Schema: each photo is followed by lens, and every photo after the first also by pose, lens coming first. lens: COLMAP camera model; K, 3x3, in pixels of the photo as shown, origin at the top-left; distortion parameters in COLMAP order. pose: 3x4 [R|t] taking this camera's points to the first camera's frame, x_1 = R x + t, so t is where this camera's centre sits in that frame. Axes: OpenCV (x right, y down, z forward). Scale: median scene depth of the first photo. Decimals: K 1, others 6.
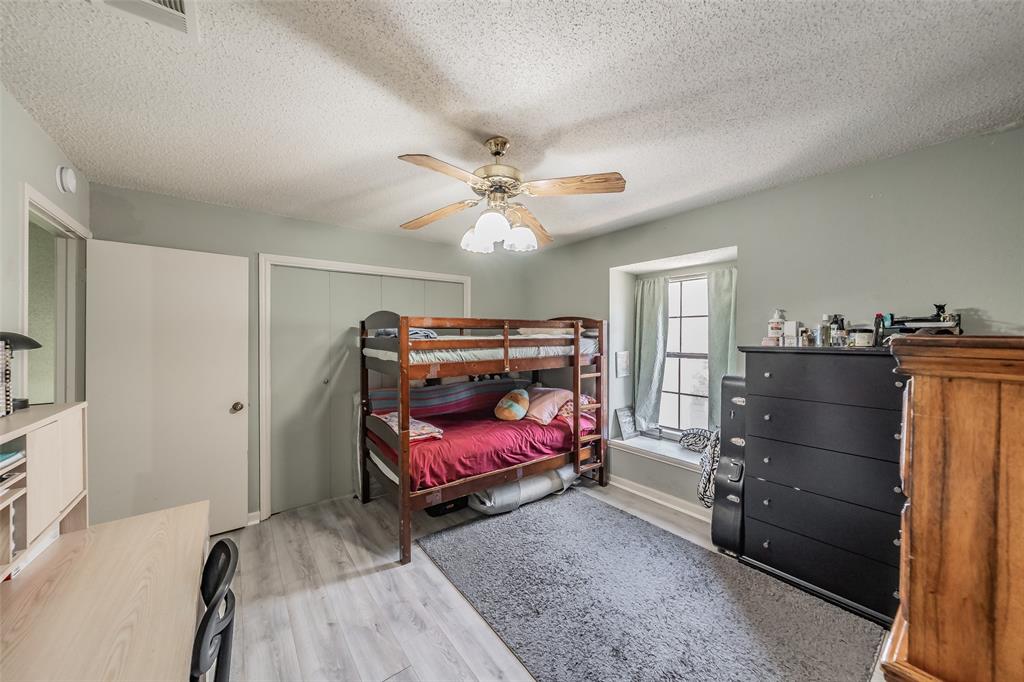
lens RADIAL K [[360.0, 0, 512.0], [0, 360.0, 341.0], [0, 0, 1]] dist [-0.000872, 0.000075]
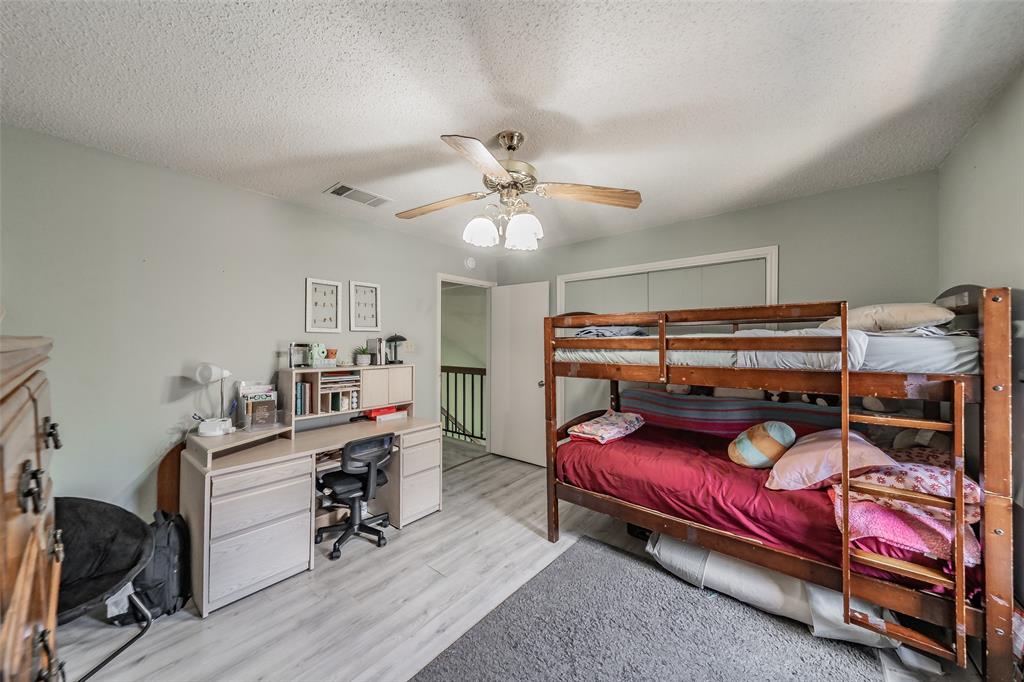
lens RADIAL K [[360.0, 0, 512.0], [0, 360.0, 341.0], [0, 0, 1]] dist [-0.000872, 0.000075]
pose [[0.227253, 0.012240, -0.973759, 0.602222], [-0.005202, 0.999922, 0.011355, -0.006006], [0.973822, 0.002485, 0.227299, 0.512648]]
